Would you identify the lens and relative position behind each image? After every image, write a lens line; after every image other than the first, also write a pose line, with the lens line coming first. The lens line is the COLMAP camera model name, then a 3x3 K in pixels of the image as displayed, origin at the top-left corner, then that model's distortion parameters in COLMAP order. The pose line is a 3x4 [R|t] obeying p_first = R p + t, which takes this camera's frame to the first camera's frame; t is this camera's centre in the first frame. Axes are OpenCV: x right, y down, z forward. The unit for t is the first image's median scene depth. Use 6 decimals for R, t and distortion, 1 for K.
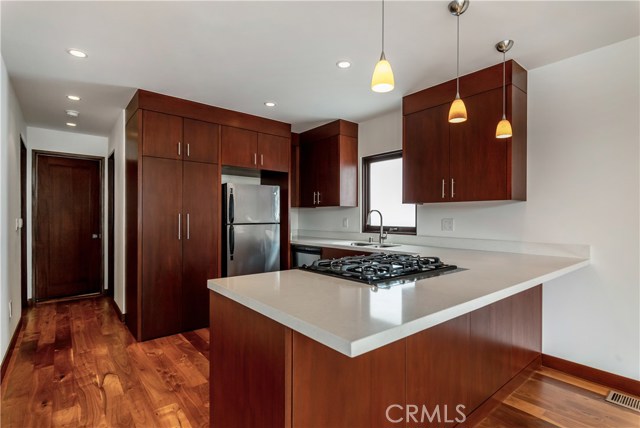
lens RADIAL K [[319.1, 0, 319.7], [0, 319.1, 212.5], [0, 0, 1]] dist [-0.000797, 0.000175]
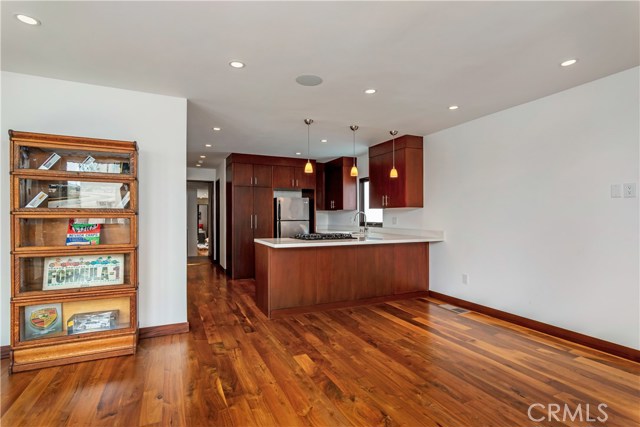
lens RADIAL K [[319.1, 0, 320.7], [0, 319.1, 217.7], [0, 0, 1]] dist [-0.000797, 0.000175]
pose [[0.969573, 0.001775, -0.244796, 0.372642], [0.000912, 0.999941, 0.010865, 0.001714], [0.244801, -0.010758, 0.969514, -0.652818]]
